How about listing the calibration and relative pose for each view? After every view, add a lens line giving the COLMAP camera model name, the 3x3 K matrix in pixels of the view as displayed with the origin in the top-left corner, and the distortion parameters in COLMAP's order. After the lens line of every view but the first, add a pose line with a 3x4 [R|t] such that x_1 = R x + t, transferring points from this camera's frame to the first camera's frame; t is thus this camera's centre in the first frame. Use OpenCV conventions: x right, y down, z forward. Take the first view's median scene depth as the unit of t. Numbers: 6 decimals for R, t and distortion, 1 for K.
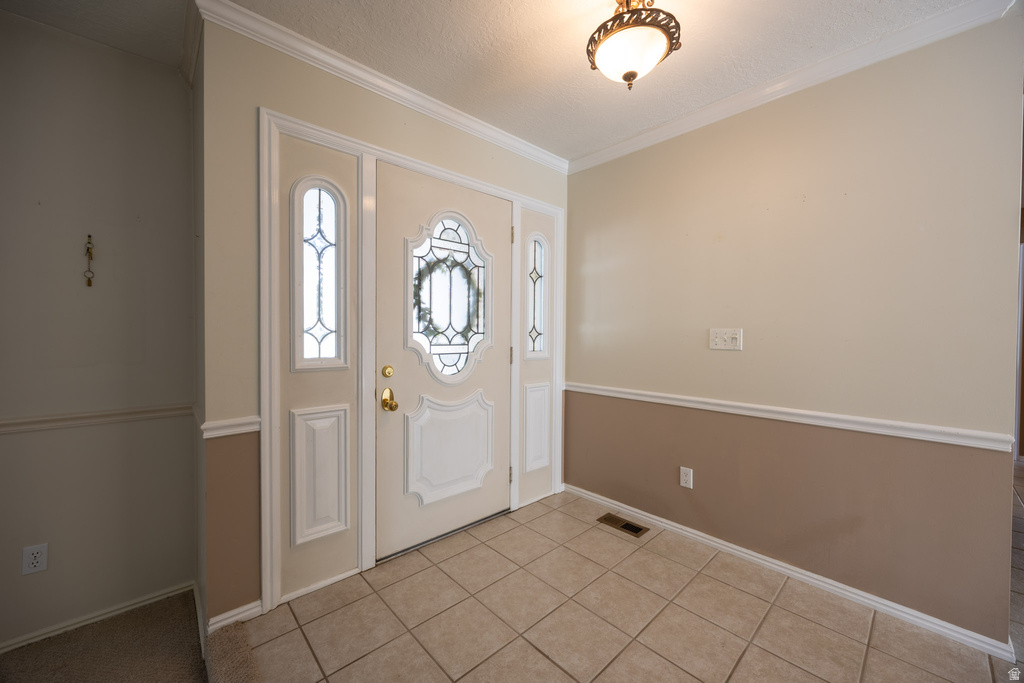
lens RADIAL K [[391.0, 0, 514.2], [0, 391.0, 341.2], [0, 0, 1]] dist [-0.003612, 0.000162]
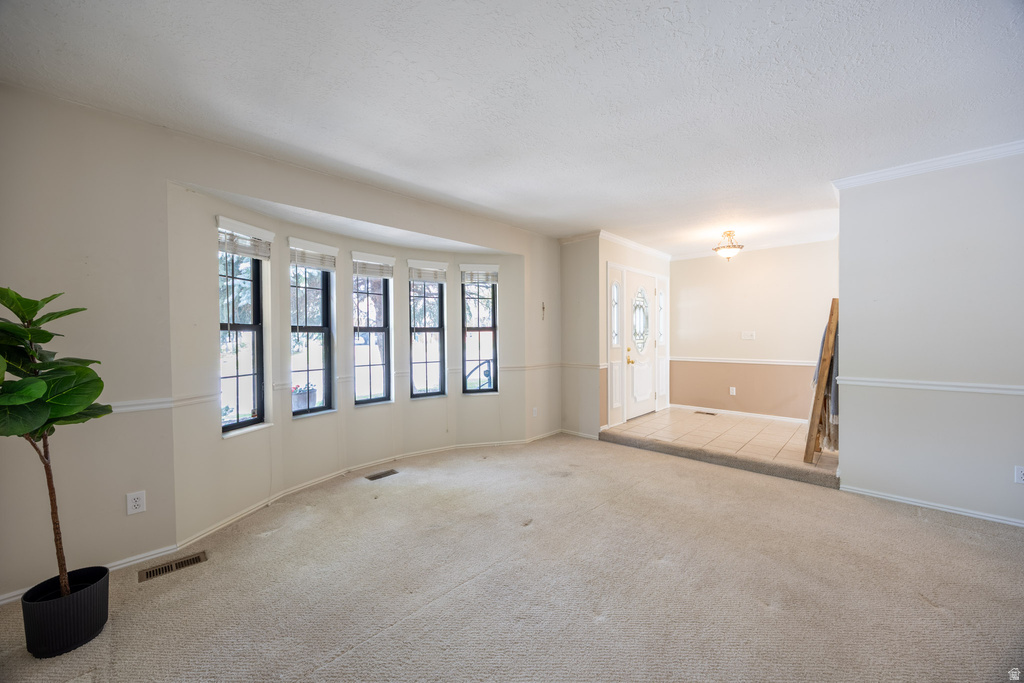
lens RADIAL K [[391.0, 0, 510.0], [0, 391.0, 339.1], [0, 0, 1]] dist [-0.003612, 0.000162]
pose [[0.997608, -0.015503, 0.067368, -1.030850], [0.016174, 0.999825, -0.009422, 0.015576], [-0.067210, 0.010489, 0.997684, -1.263556]]
